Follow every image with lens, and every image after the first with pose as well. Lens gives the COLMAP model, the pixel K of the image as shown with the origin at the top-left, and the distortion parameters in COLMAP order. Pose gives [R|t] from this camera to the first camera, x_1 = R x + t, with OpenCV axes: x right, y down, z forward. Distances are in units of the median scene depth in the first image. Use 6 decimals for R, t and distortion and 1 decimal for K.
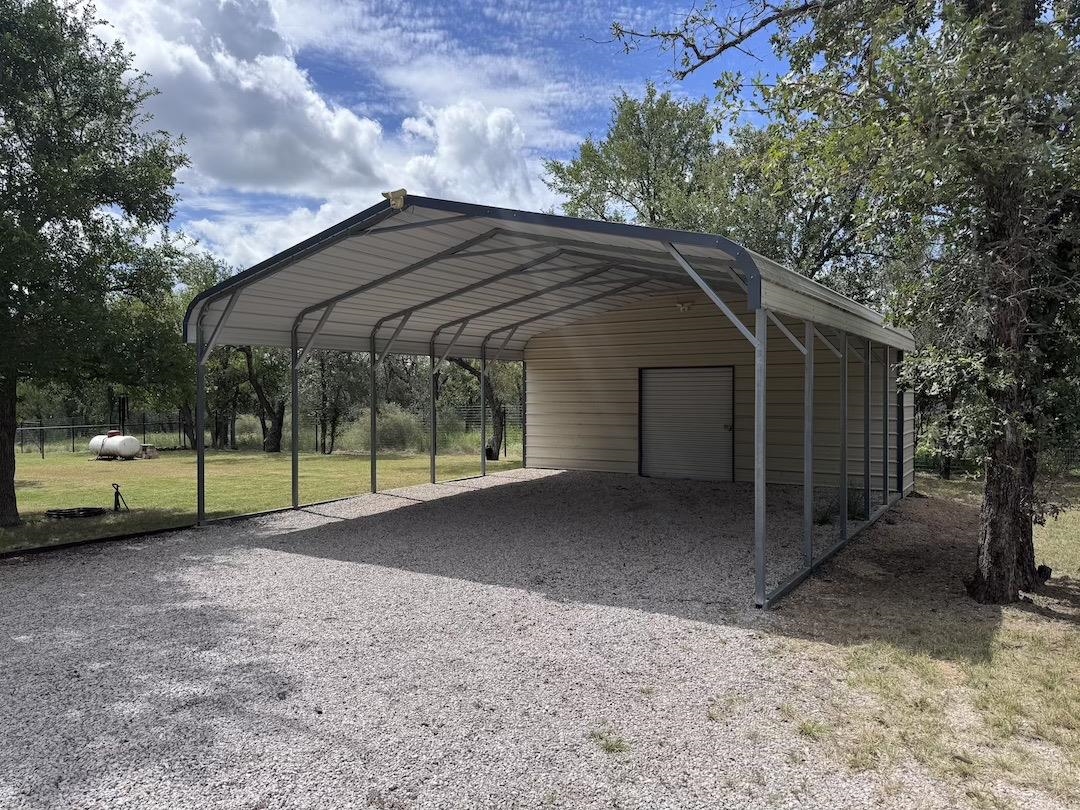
lens RADIAL K [[755.9, 0, 536.1], [0, 755.9, 402.1], [0, 0, 1]] dist [0.037032, -0.000529]
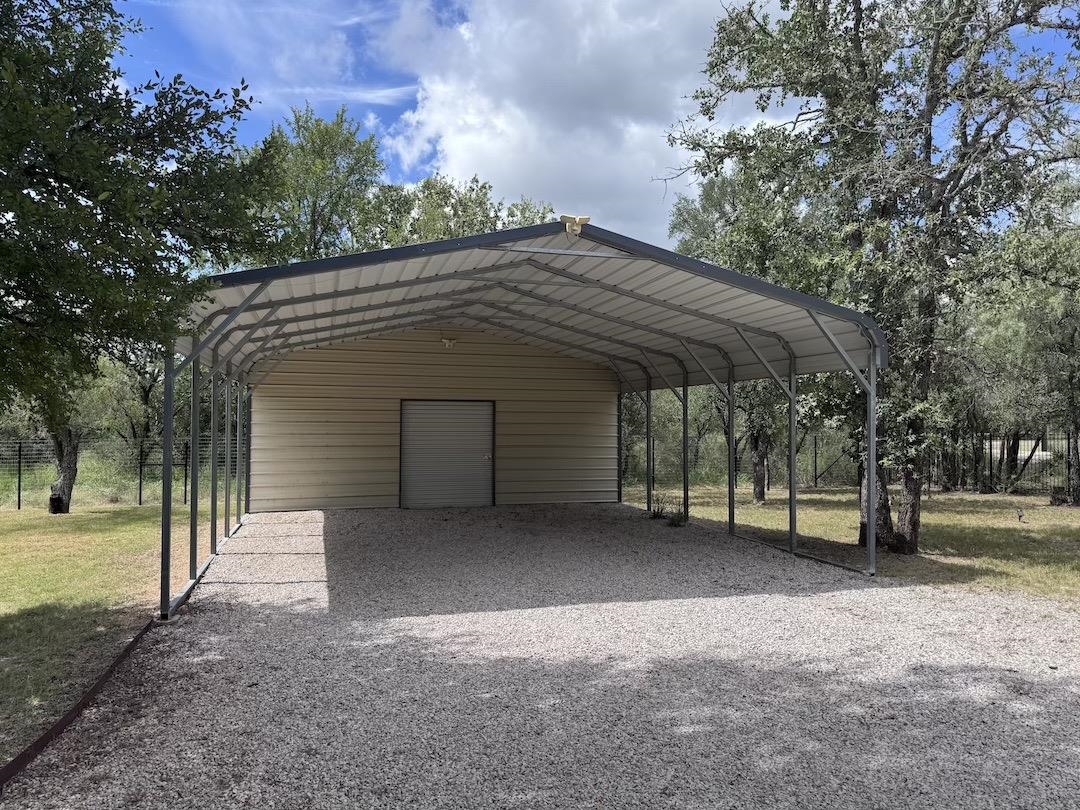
lens RADIAL K [[755.9, 0, 535.9], [0, 755.9, 410.0], [0, 0, 1]] dist [0.037032, -0.000529]
pose [[0.650513, 0.022894, 0.759150, -0.500083], [0.003576, 0.999442, -0.033206, 0.002335], [-0.759487, 0.024316, 0.650068, 0.220888]]
